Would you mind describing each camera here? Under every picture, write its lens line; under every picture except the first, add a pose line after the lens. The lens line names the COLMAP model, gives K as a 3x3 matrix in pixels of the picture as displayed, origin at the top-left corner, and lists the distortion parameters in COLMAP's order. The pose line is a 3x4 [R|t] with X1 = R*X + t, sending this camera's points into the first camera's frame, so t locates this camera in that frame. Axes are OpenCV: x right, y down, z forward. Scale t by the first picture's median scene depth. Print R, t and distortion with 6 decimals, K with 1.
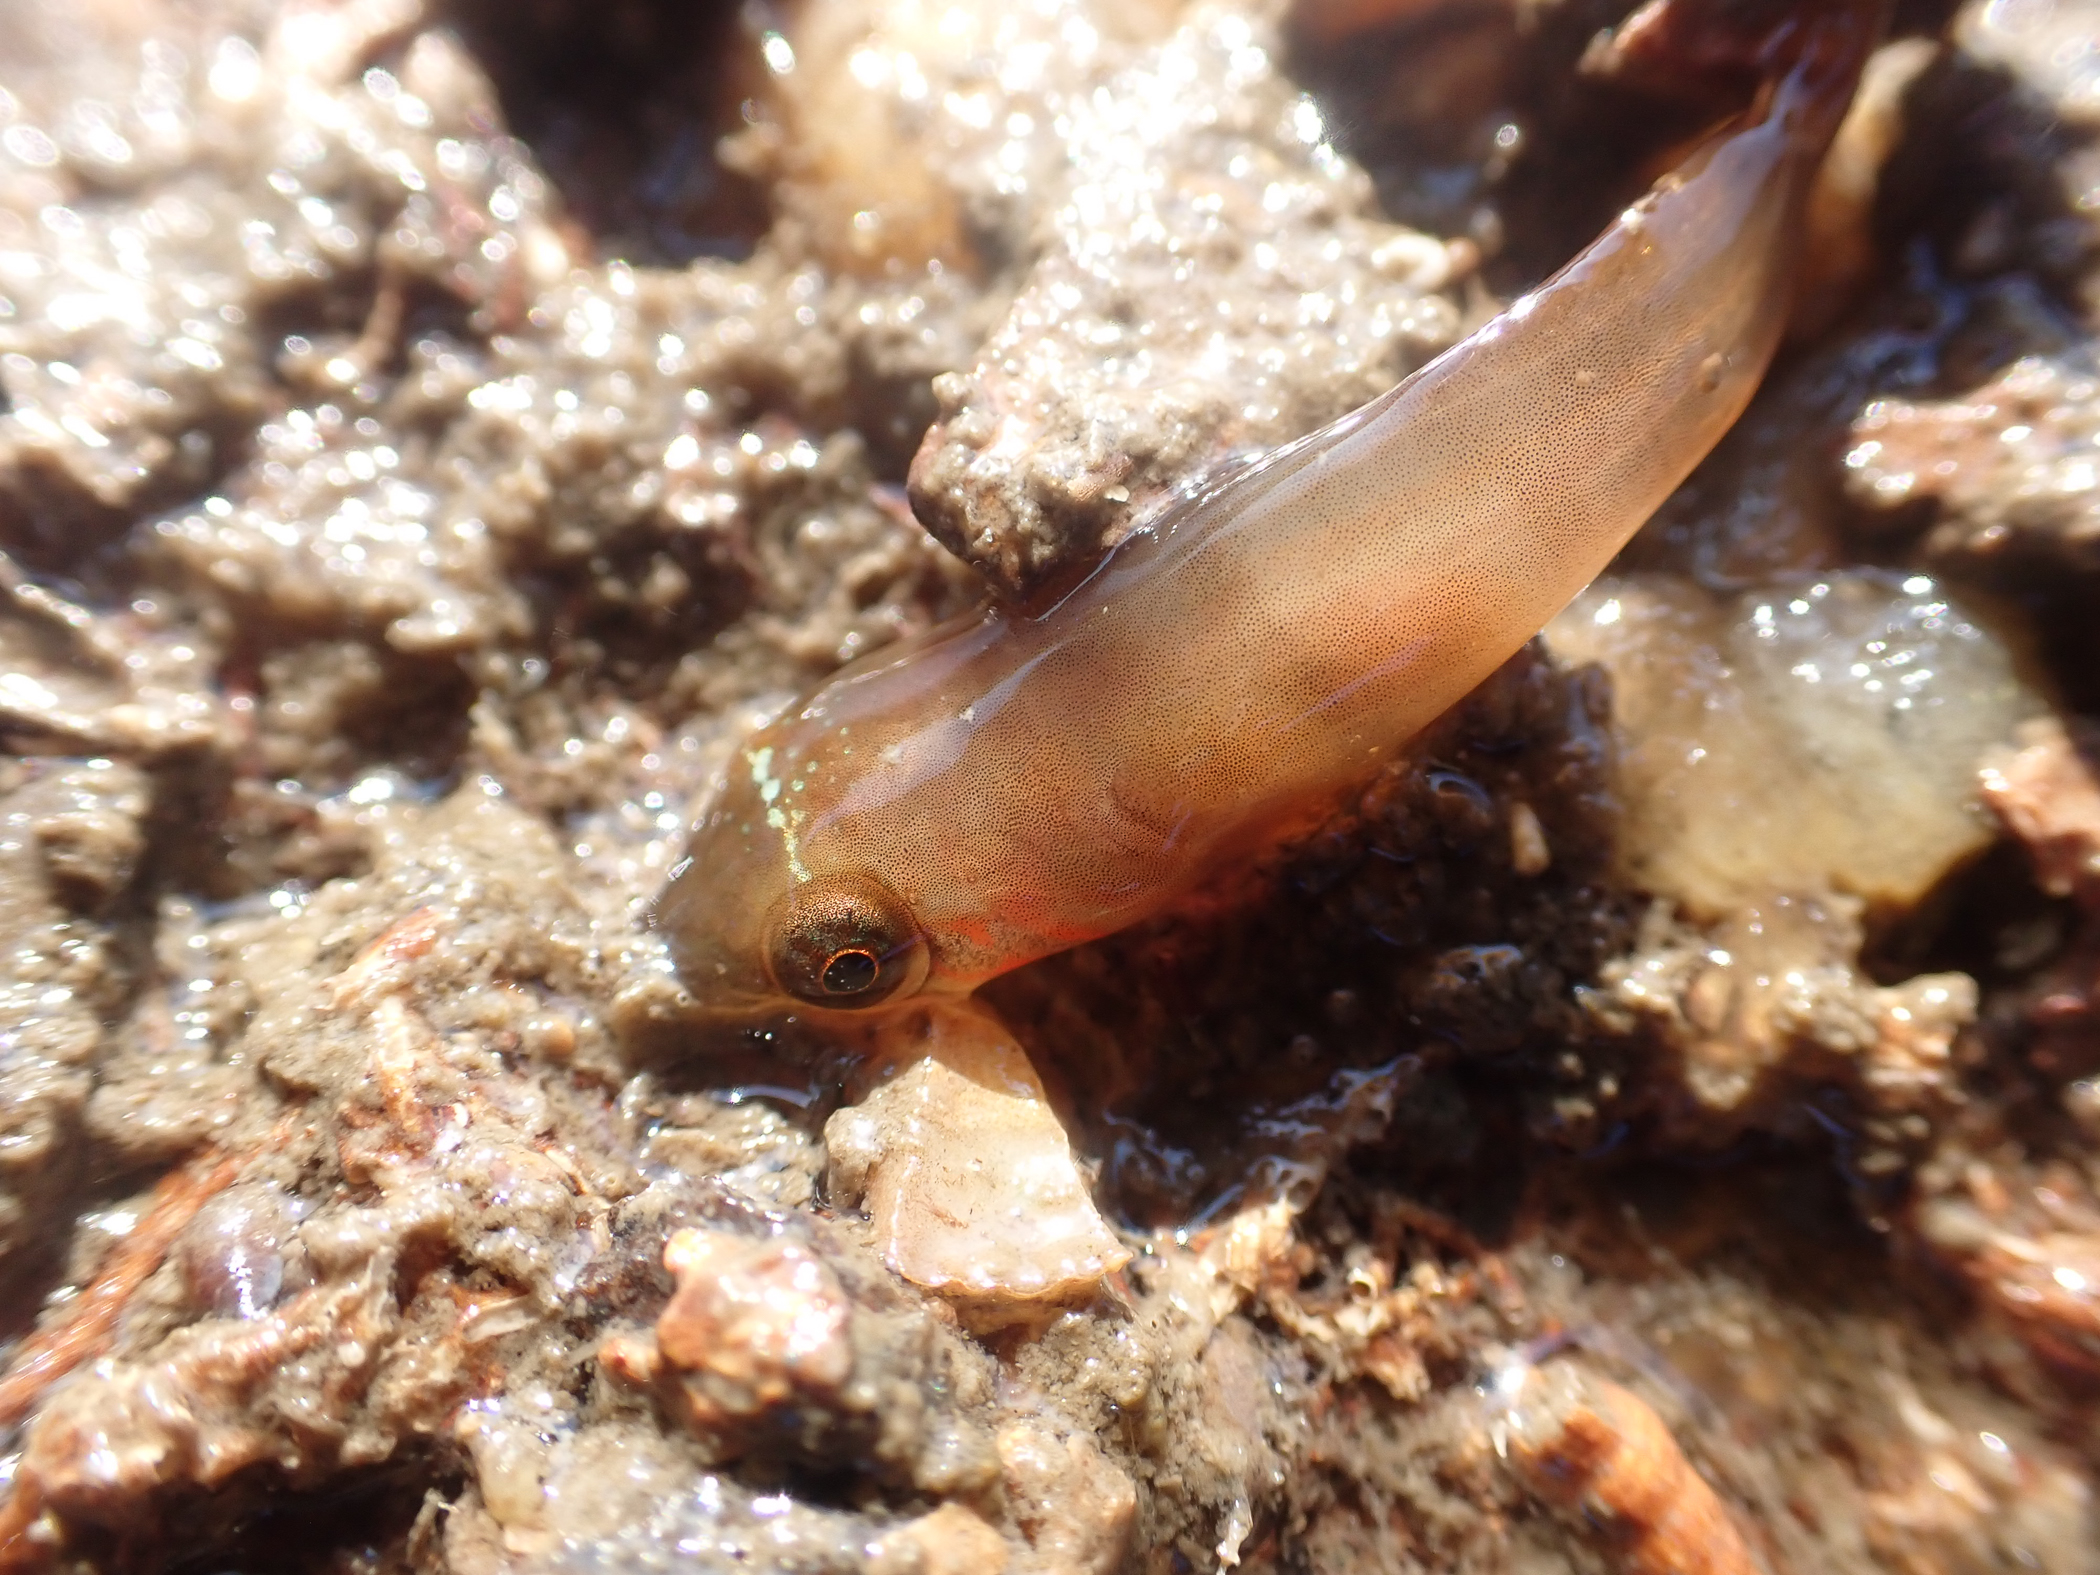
lens RADIAL K [[2150.9, 0, 1032.2], [0, 2150.9, 775.6], [0, 0, 1]] dist [0.033045, 0.000000]
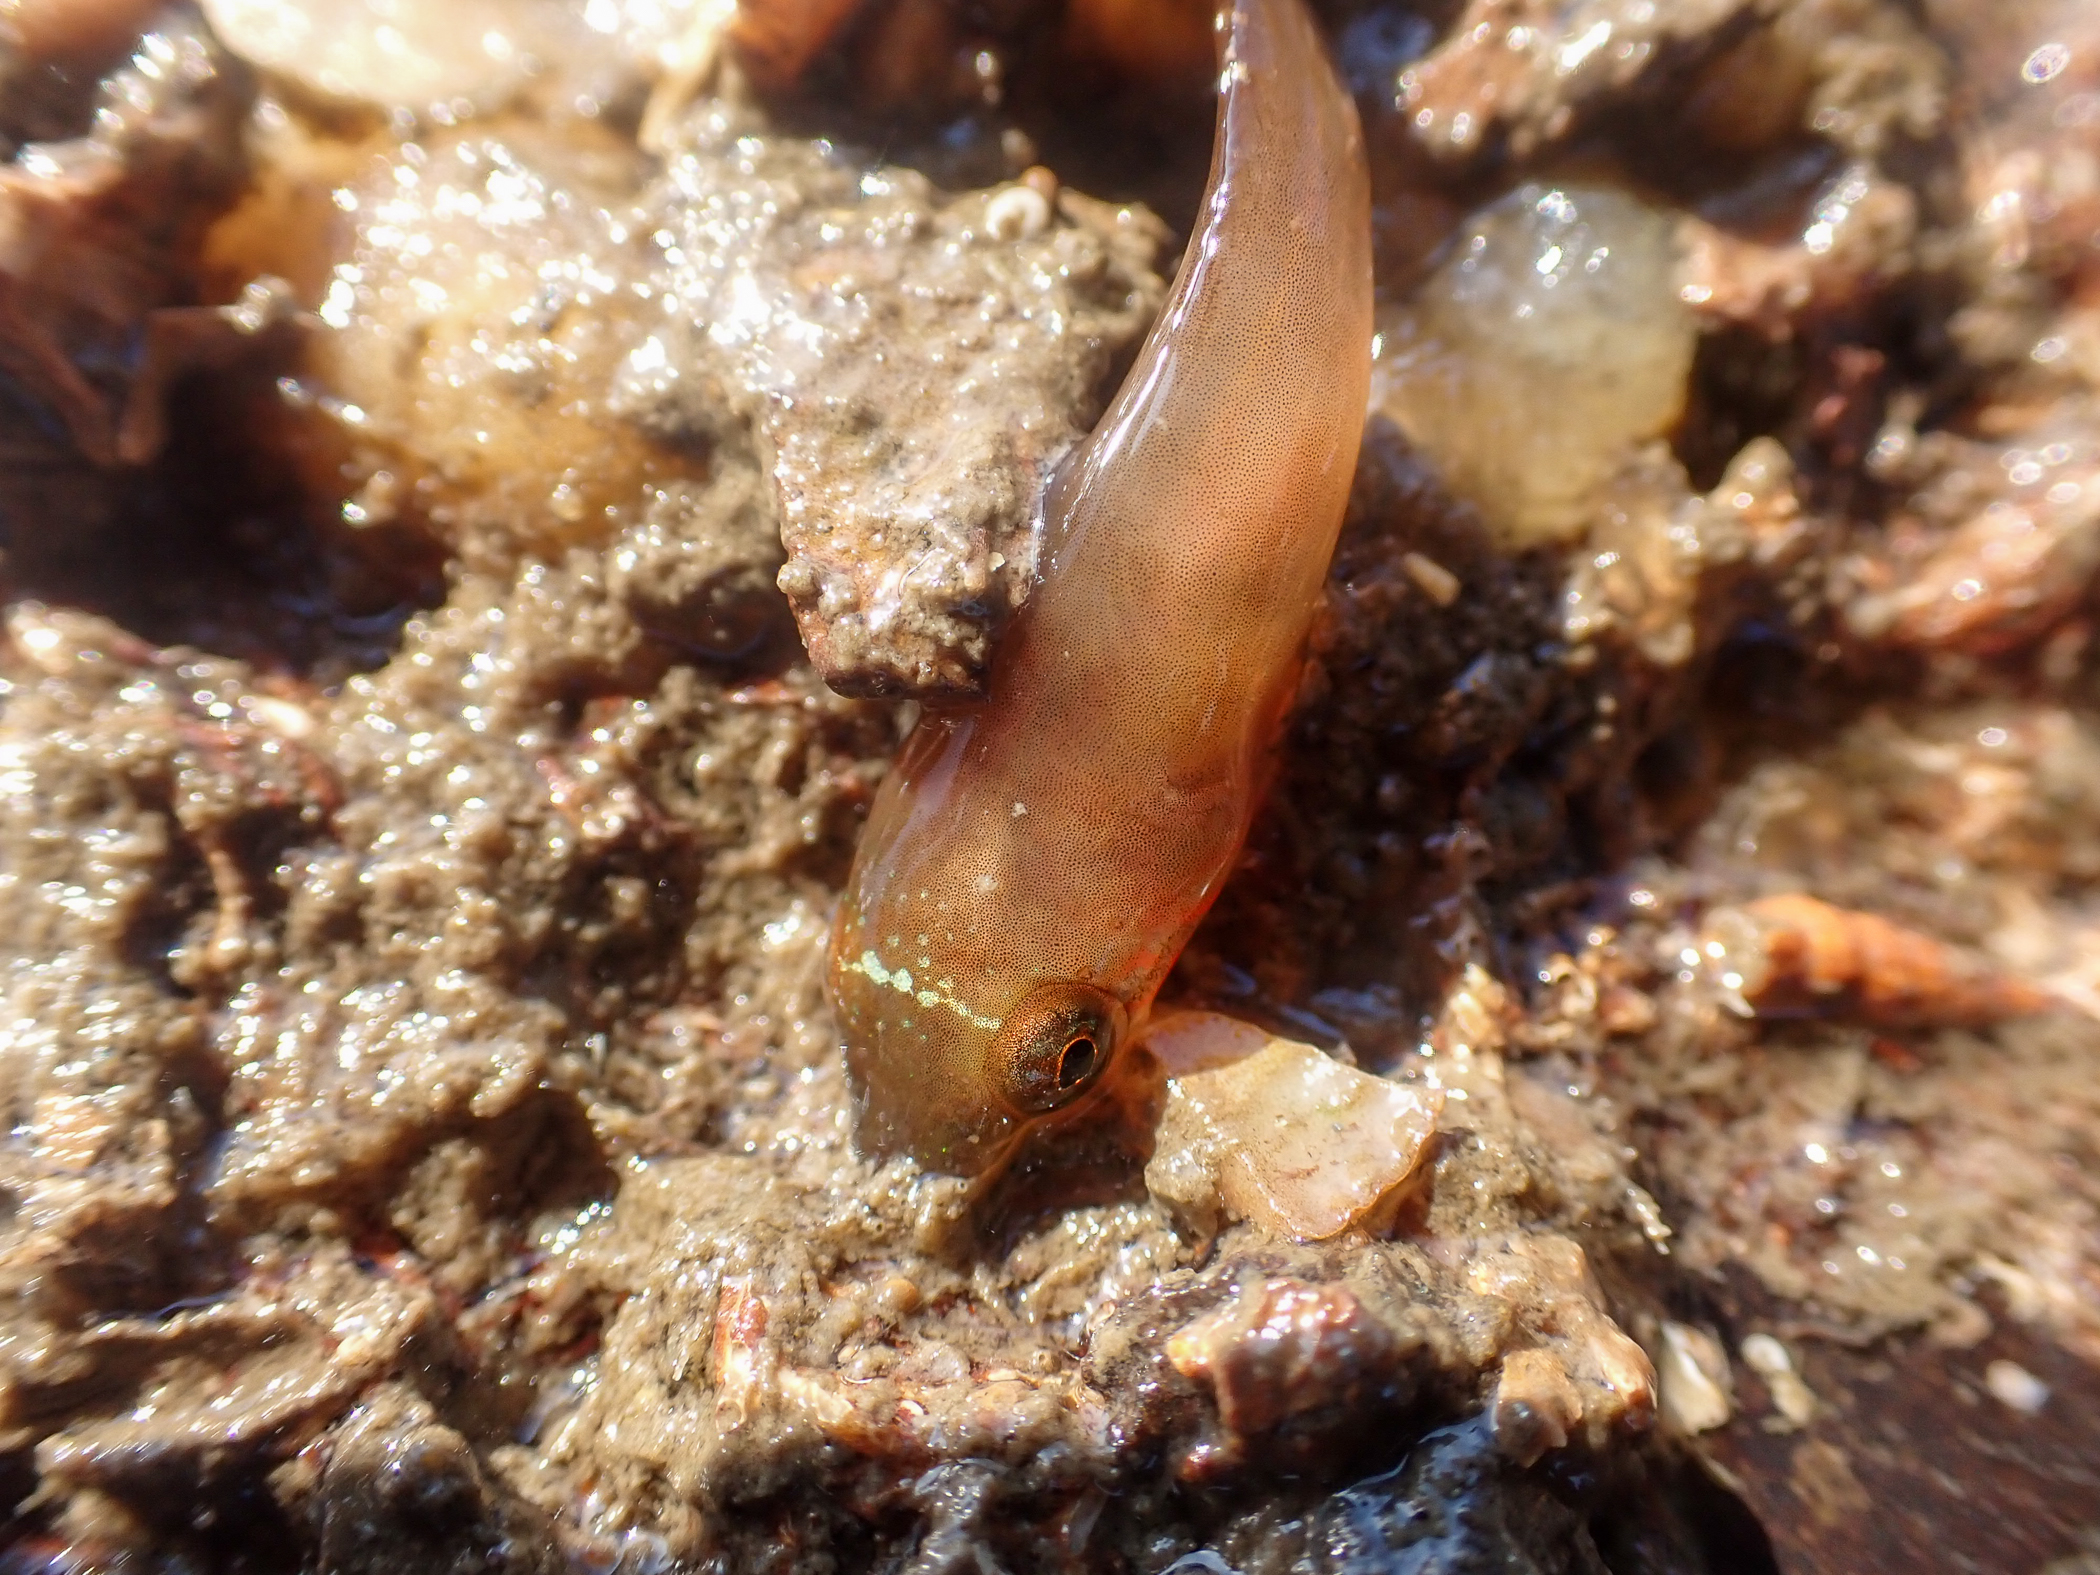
lens RADIAL K [[2150.9, 0, 1038.1], [0, 2150.9, 791.0], [0, 0, 1]] dist [0.033045, 0.000000]
pose [[0.749679, -0.633661, 0.190934, -0.207855], [0.614010, 0.773611, 0.156584, -0.185923], [-0.246930, -0.000152, 0.969033, -0.037074]]
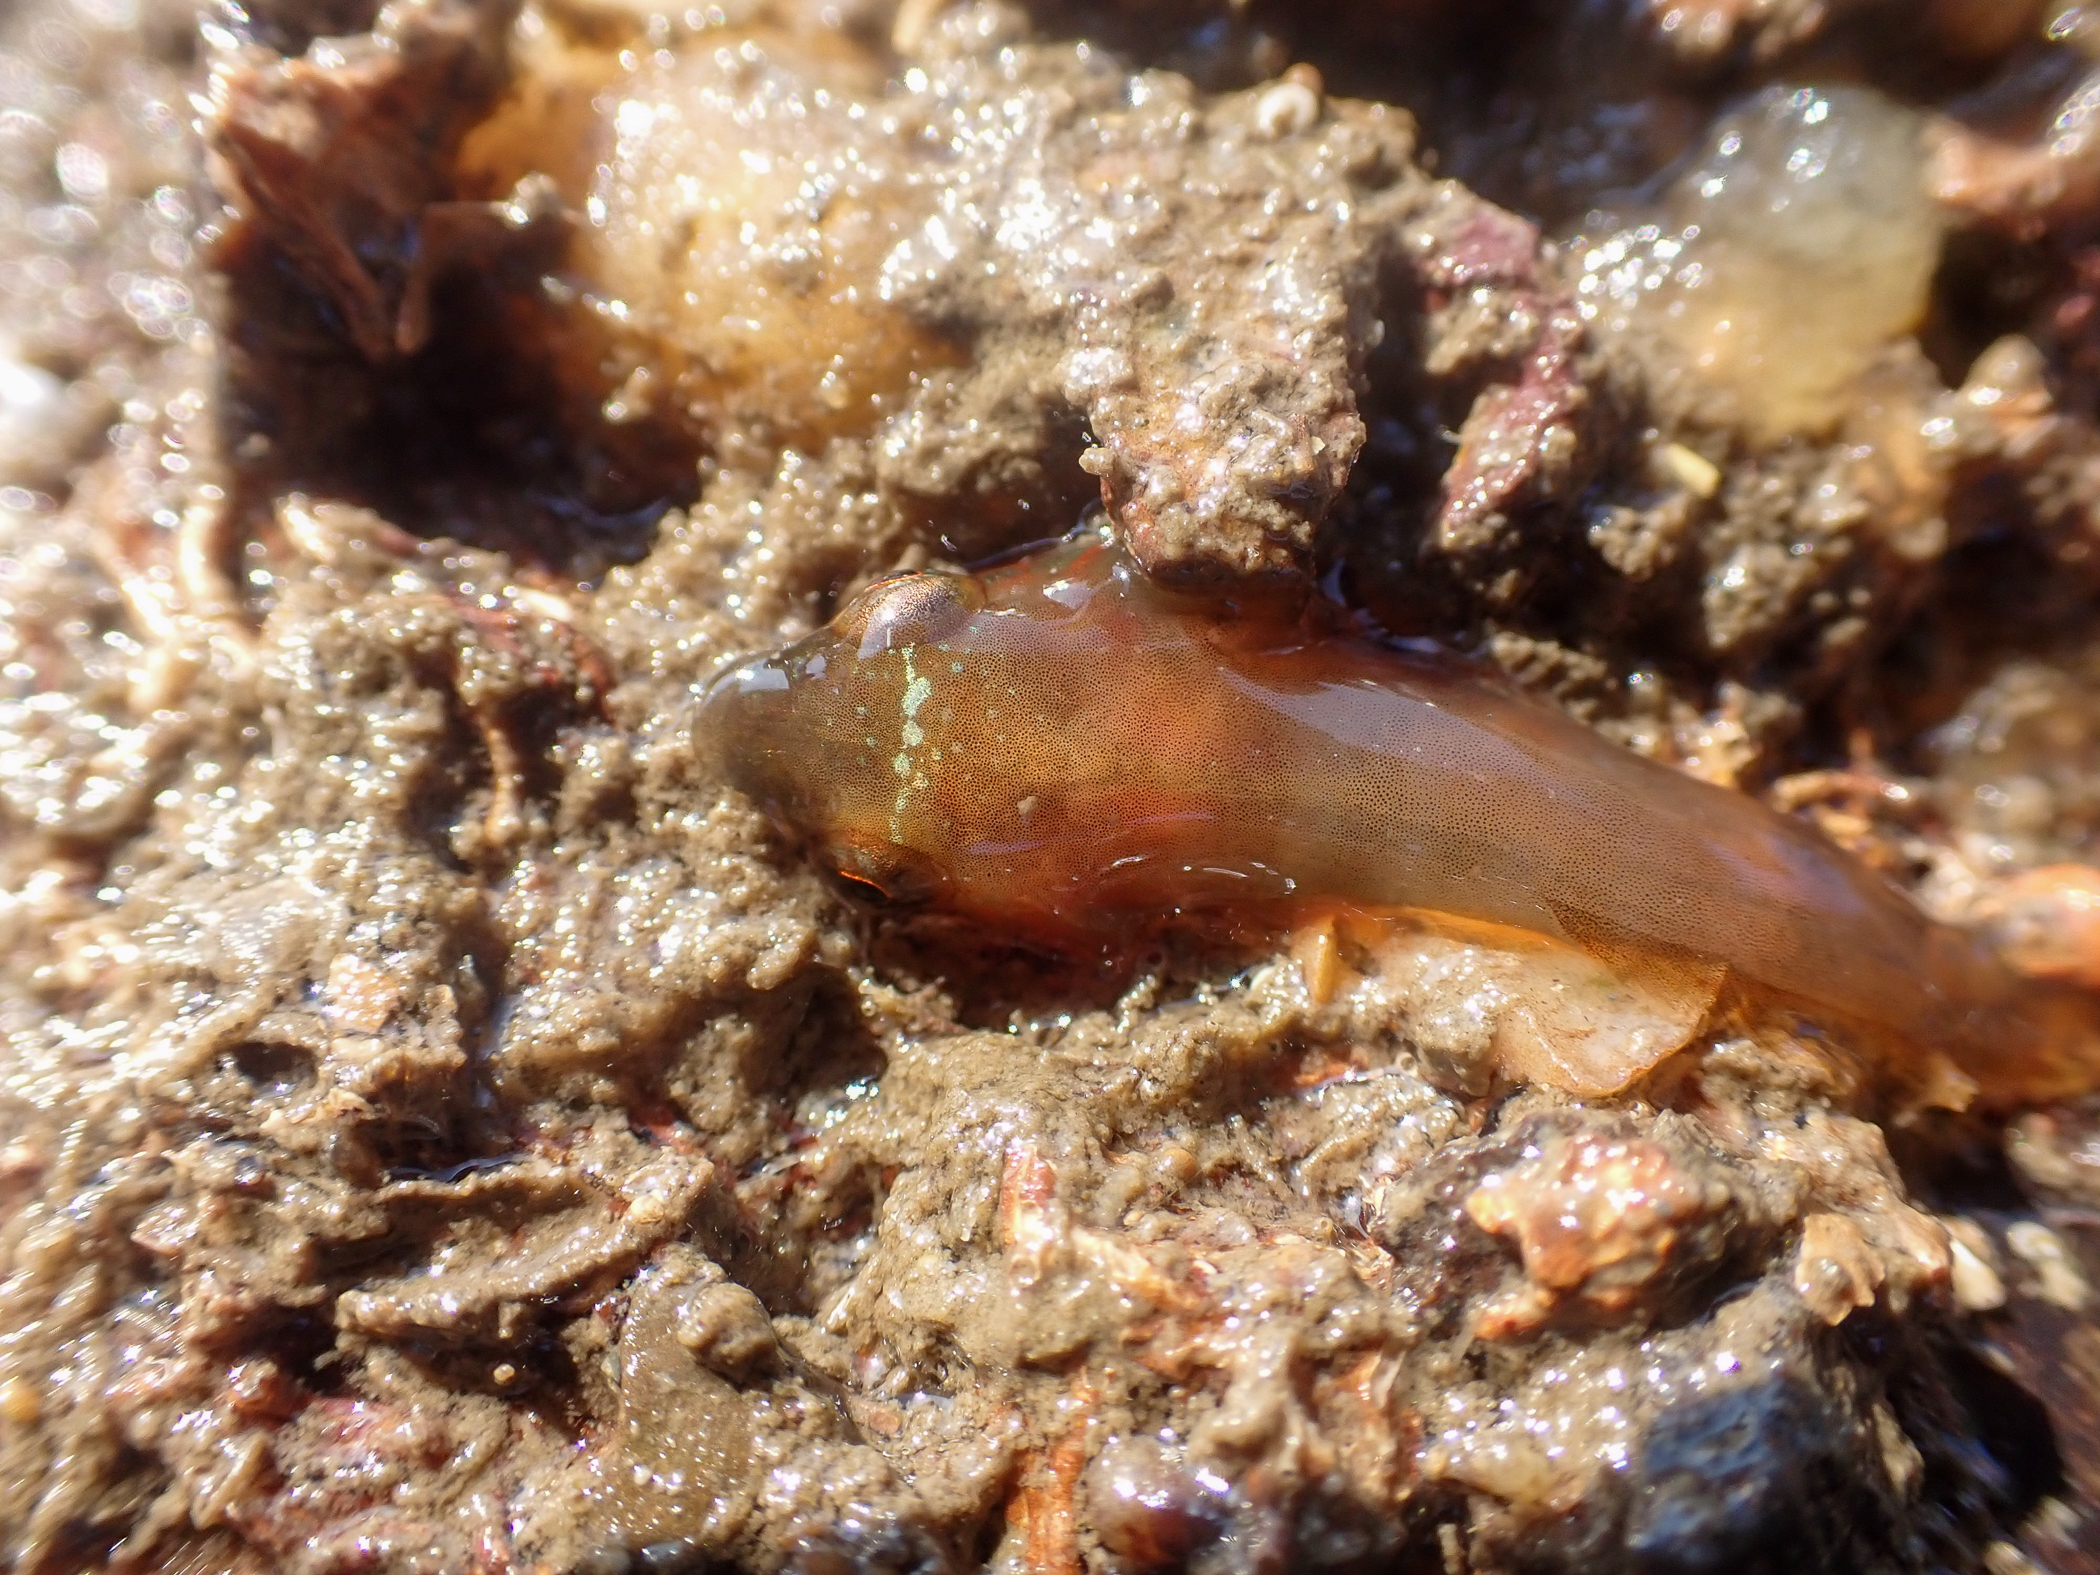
lens RADIAL K [[2150.9, 0, 1048.3], [0, 2150.9, 787.1], [0, 0, 1]] dist [0.033045, 0.000000]
pose [[0.754515, -0.626532, 0.195359, -0.347046], [0.612630, 0.779150, 0.132698, -0.195260], [-0.235354, 0.019560, 0.971713, -0.015561]]
